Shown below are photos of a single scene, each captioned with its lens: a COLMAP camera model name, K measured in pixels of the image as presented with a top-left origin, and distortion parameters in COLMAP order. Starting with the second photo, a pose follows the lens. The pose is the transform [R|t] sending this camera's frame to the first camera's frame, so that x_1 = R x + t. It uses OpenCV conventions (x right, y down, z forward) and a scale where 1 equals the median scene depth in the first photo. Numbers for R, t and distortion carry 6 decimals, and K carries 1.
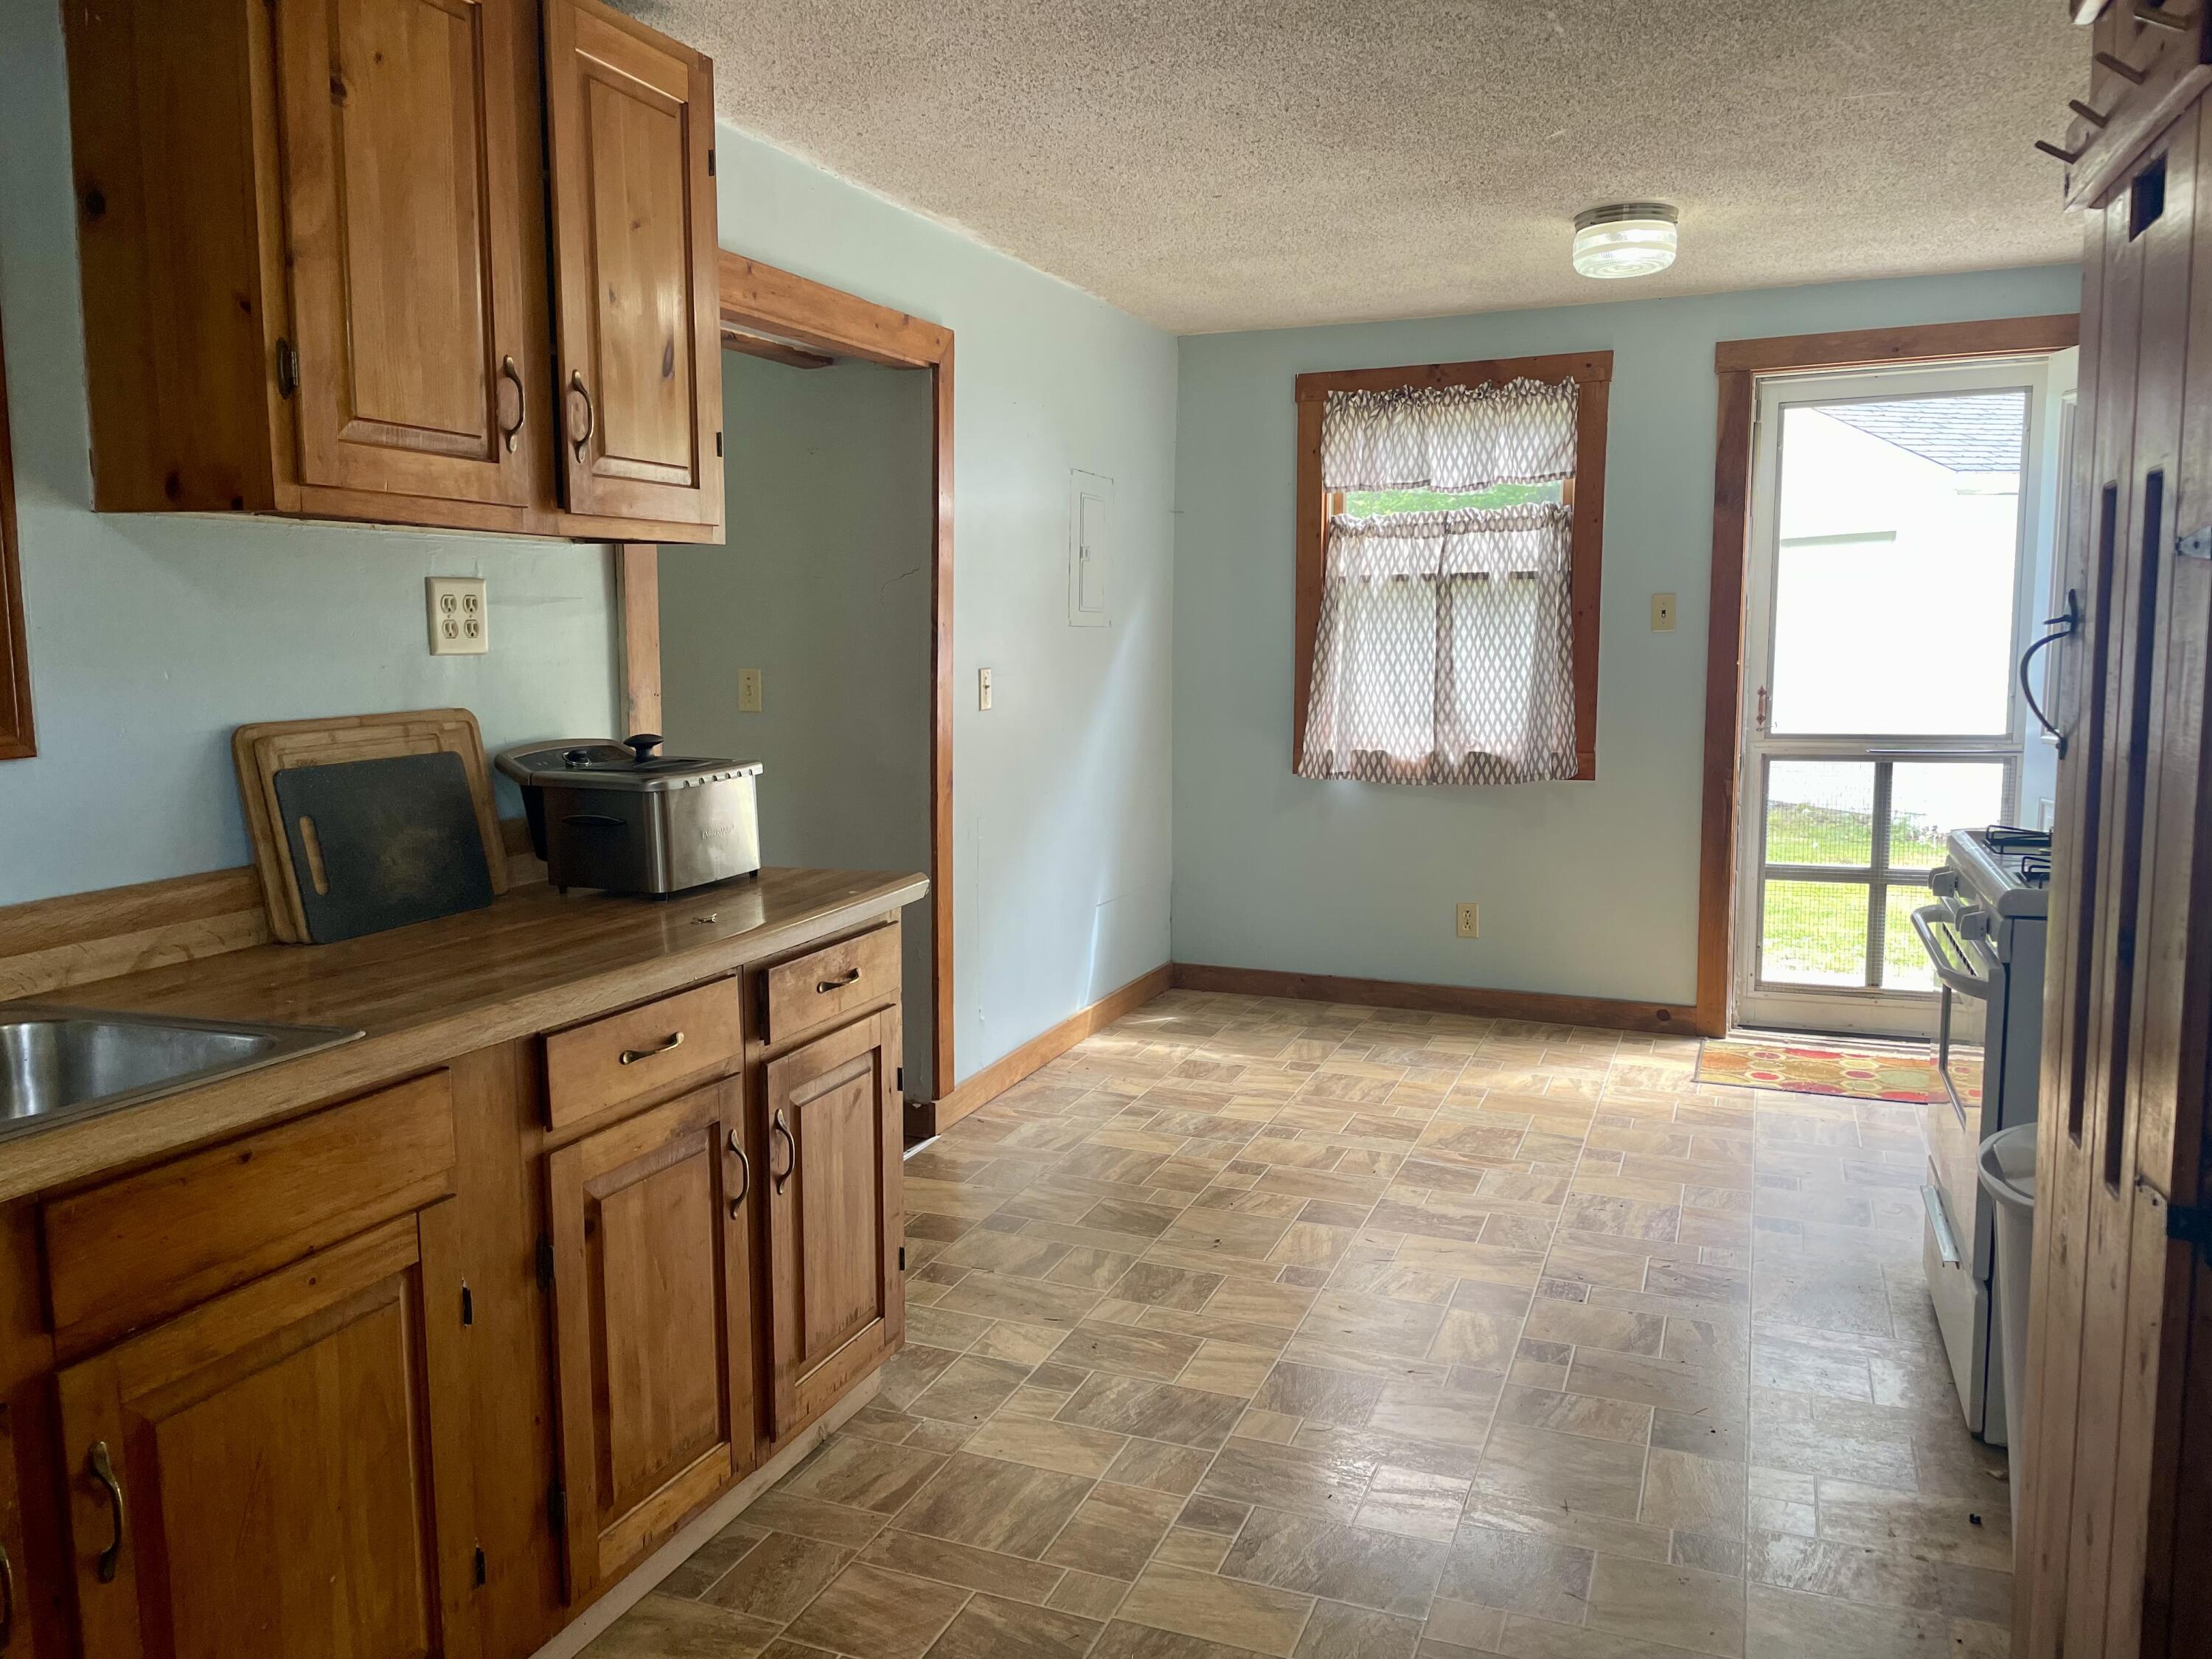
lens RADIAL K [[1653.0, 0, 1106.0], [0, 1653.0, 829.5], [0, 0, 1]] dist [-0.006376, -0.001535]
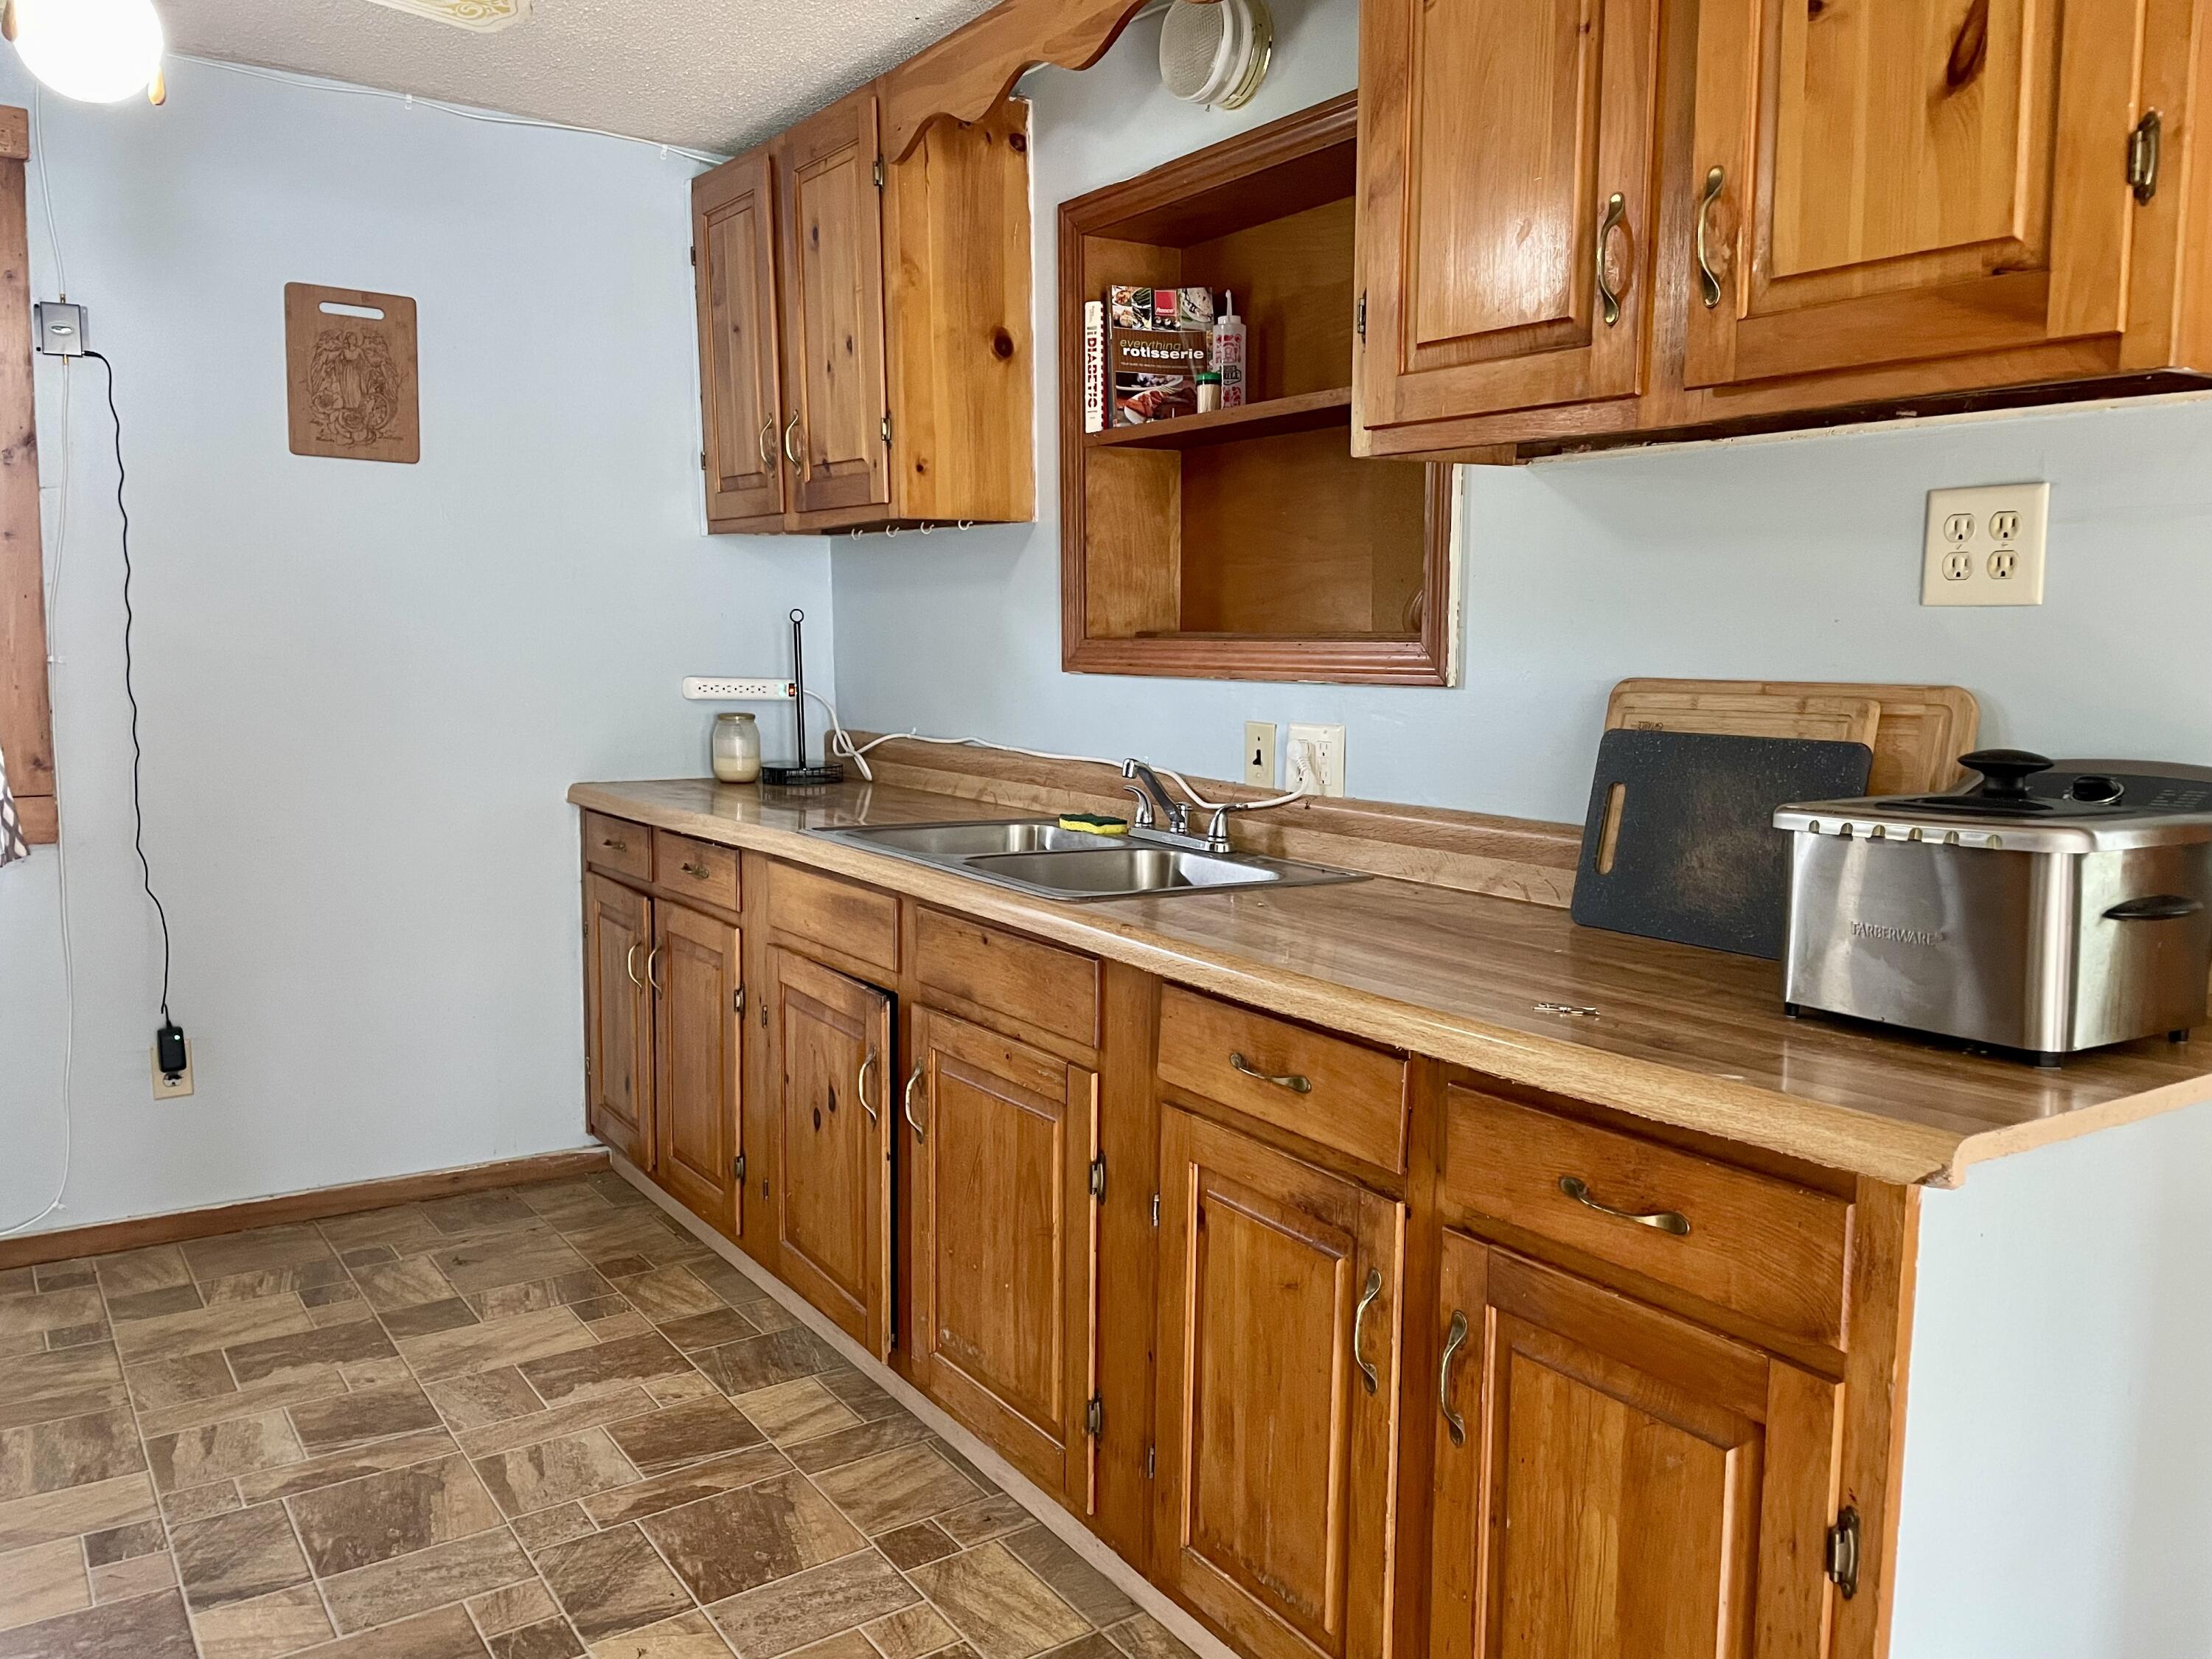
lens RADIAL K [[2086.1, 0, 1106.0], [0, 2086.1, 829.5], [0, 0, 1]] dist [0.001601, 0.009128]
pose [[-0.639736, 0.080979, -0.764317, 0.560409], [-0.091011, 0.979457, 0.179949, -0.164629], [0.763188, 0.184681, -0.619223, 1.529314]]
